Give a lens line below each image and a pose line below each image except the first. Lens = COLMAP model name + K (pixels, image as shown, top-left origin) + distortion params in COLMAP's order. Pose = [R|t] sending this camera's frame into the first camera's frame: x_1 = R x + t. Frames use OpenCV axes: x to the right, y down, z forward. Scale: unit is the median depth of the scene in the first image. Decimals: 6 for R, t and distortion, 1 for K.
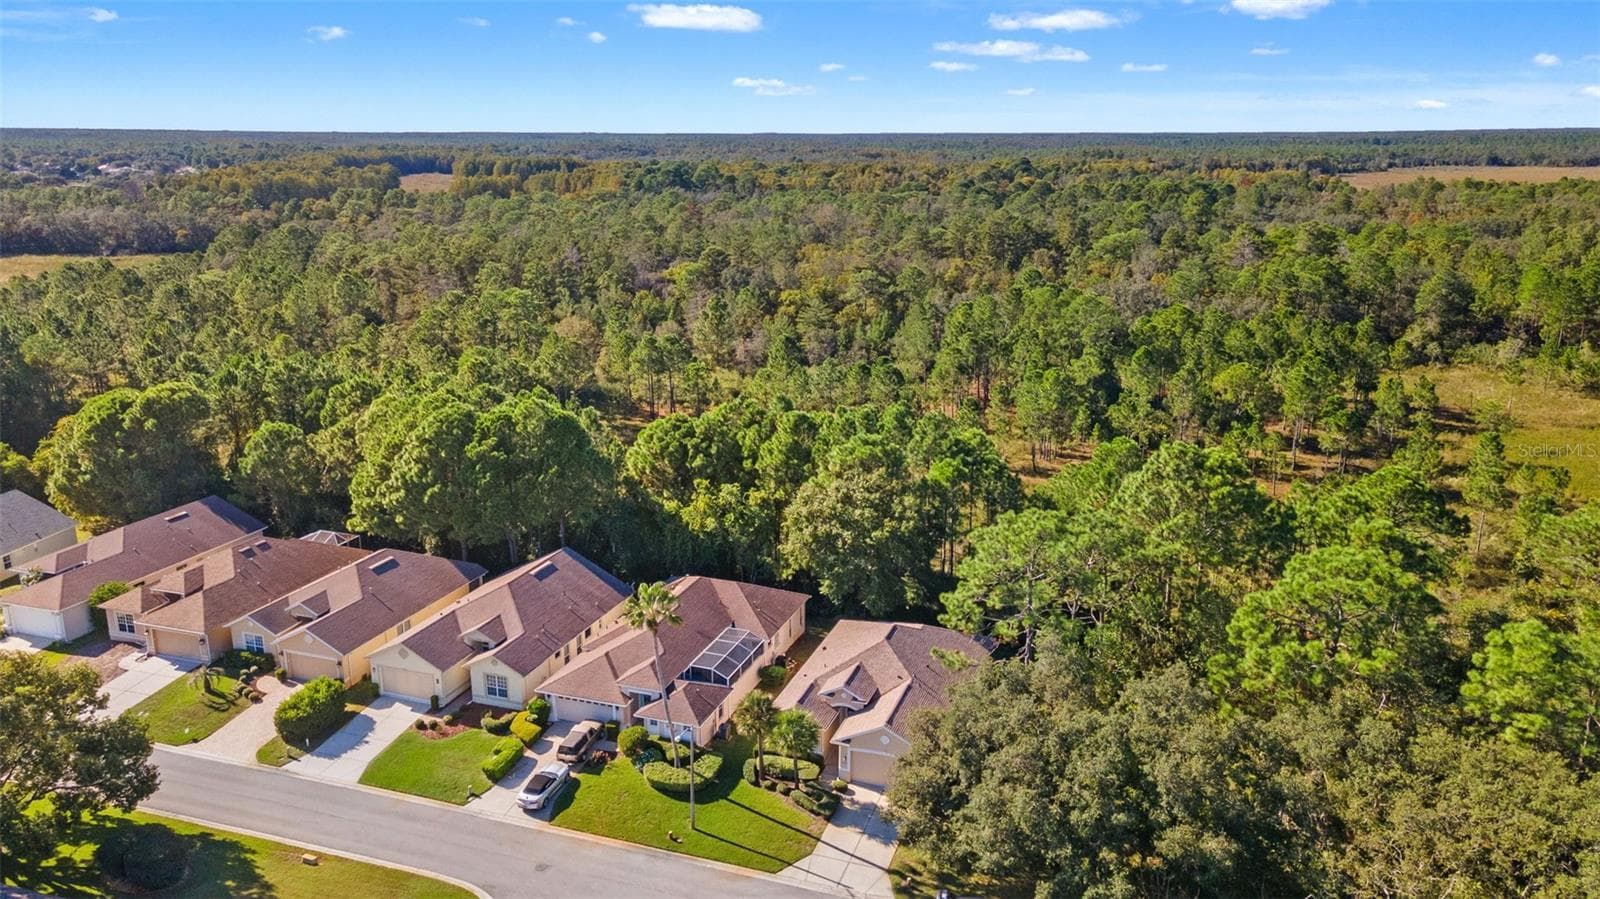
lens RADIAL K [[1136.9, 0, 789.2], [0, 1136.9, 452.8], [0, 0, 1]] dist [0.005666, 0.066828]
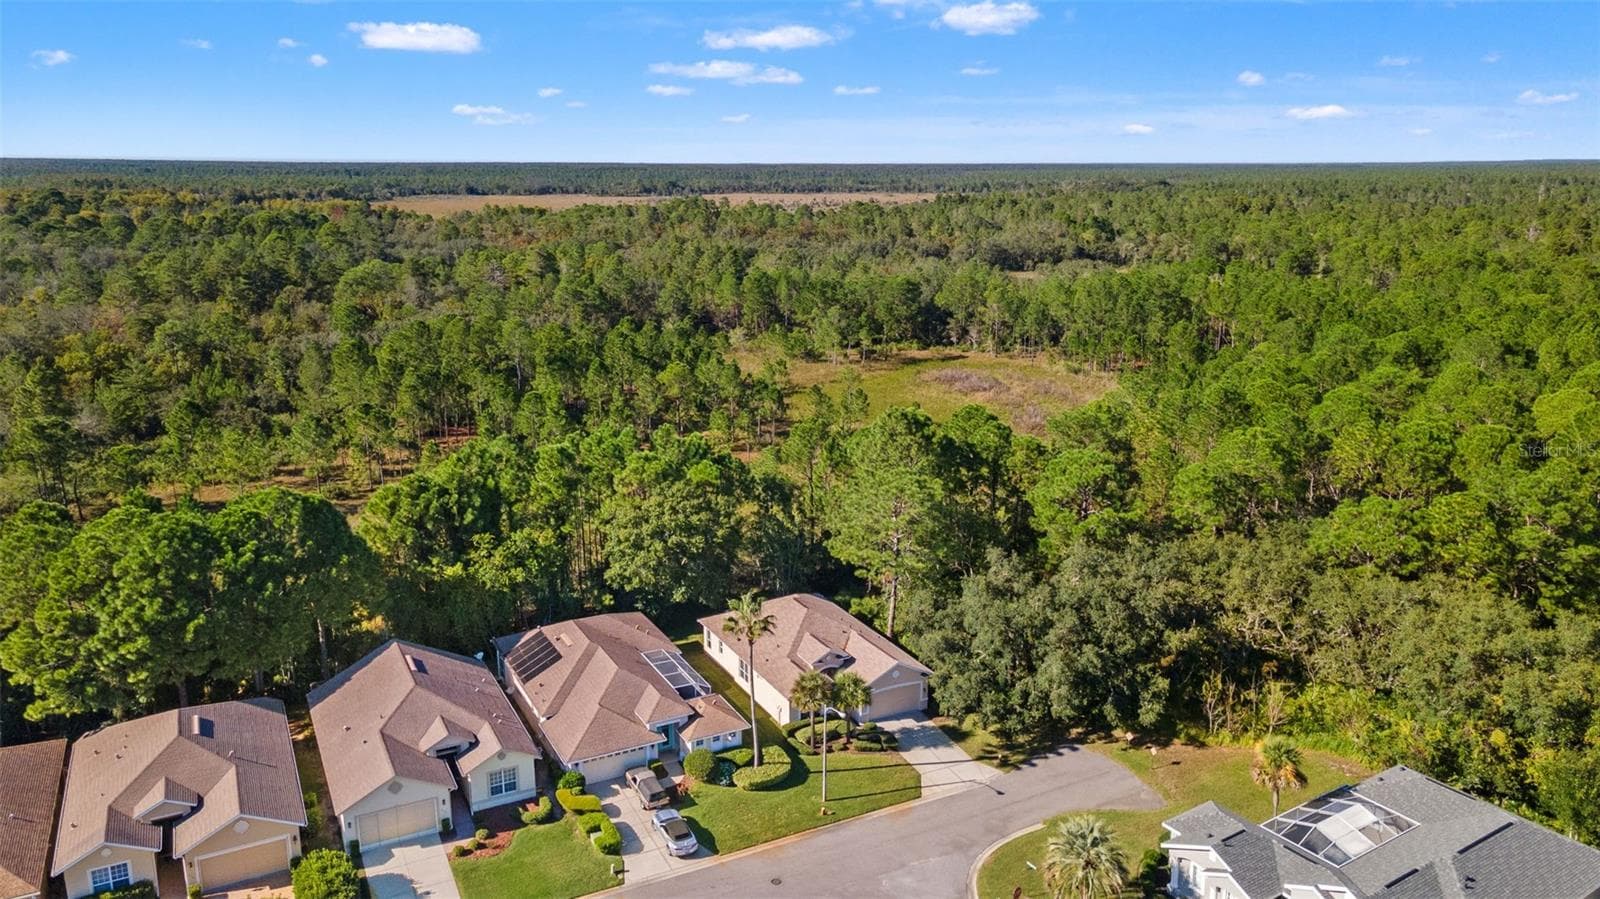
lens RADIAL K [[1136.9, 0, 789.2], [0, 1136.9, 452.8], [0, 0, 1]] dist [0.005666, 0.066828]
pose [[0.695364, -0.178589, 0.696114, -0.628857], [0.195620, 0.979092, 0.055779, -0.052489], [-0.691522, 0.097388, 0.715761, 0.157247]]
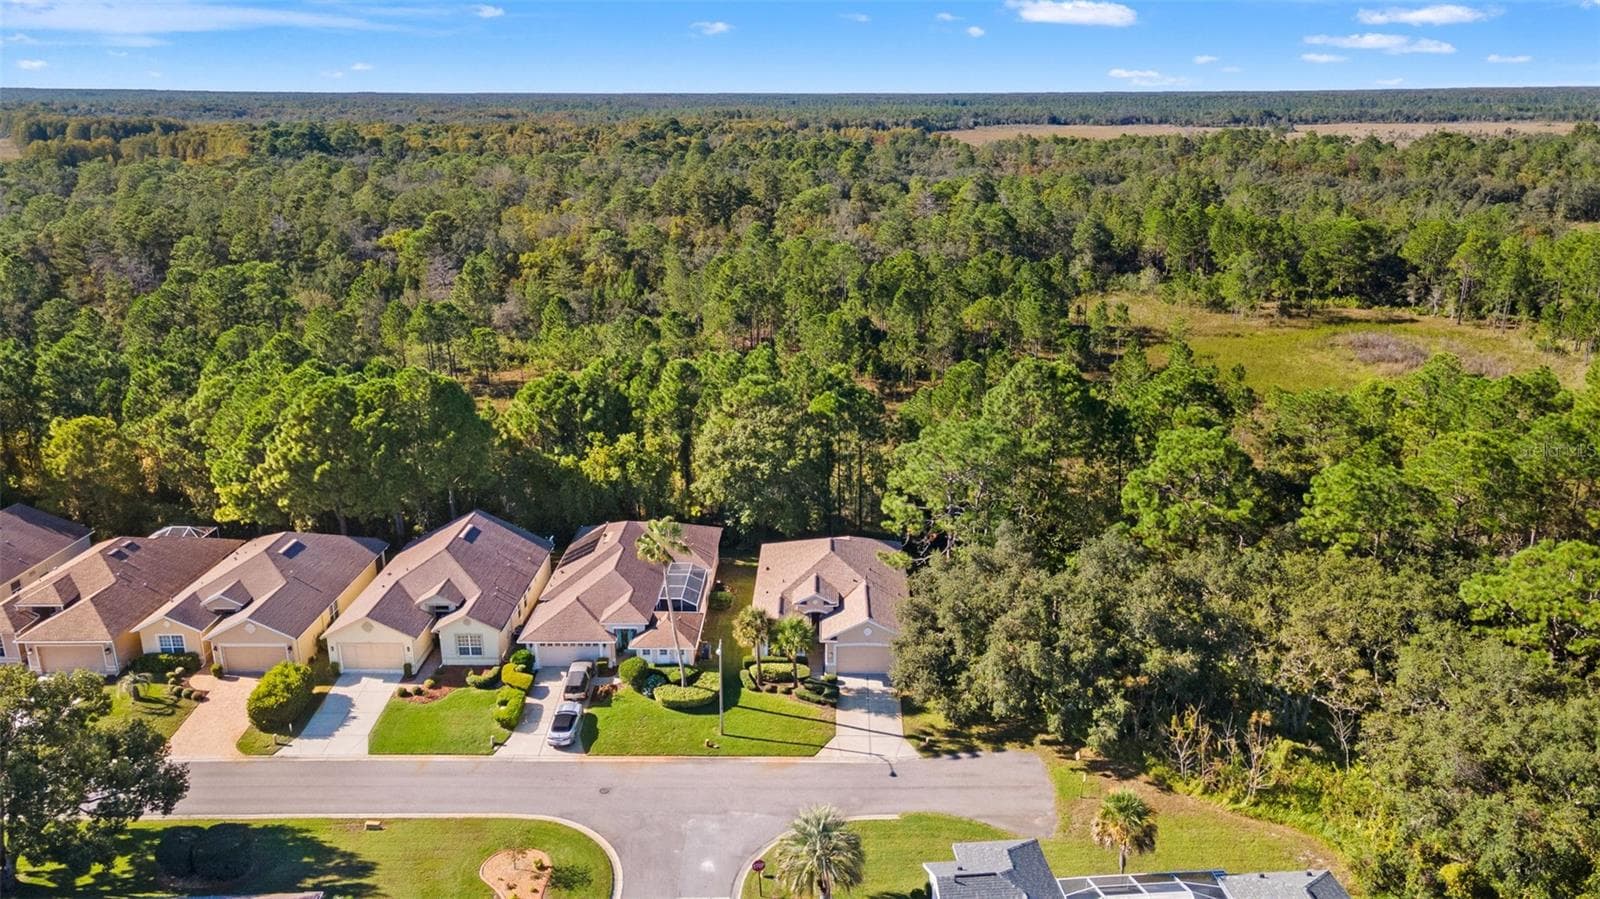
lens RADIAL K [[1120.1, 0, 795.9], [0, 1120.1, 445.8], [0, 0, 1]] dist [0.032318, 0.004217]
pose [[0.949532, -0.095902, 0.298649, -0.242642], [0.086867, 0.995273, 0.043416, 0.008257], [-0.301401, -0.015282, 0.953375, -0.040959]]
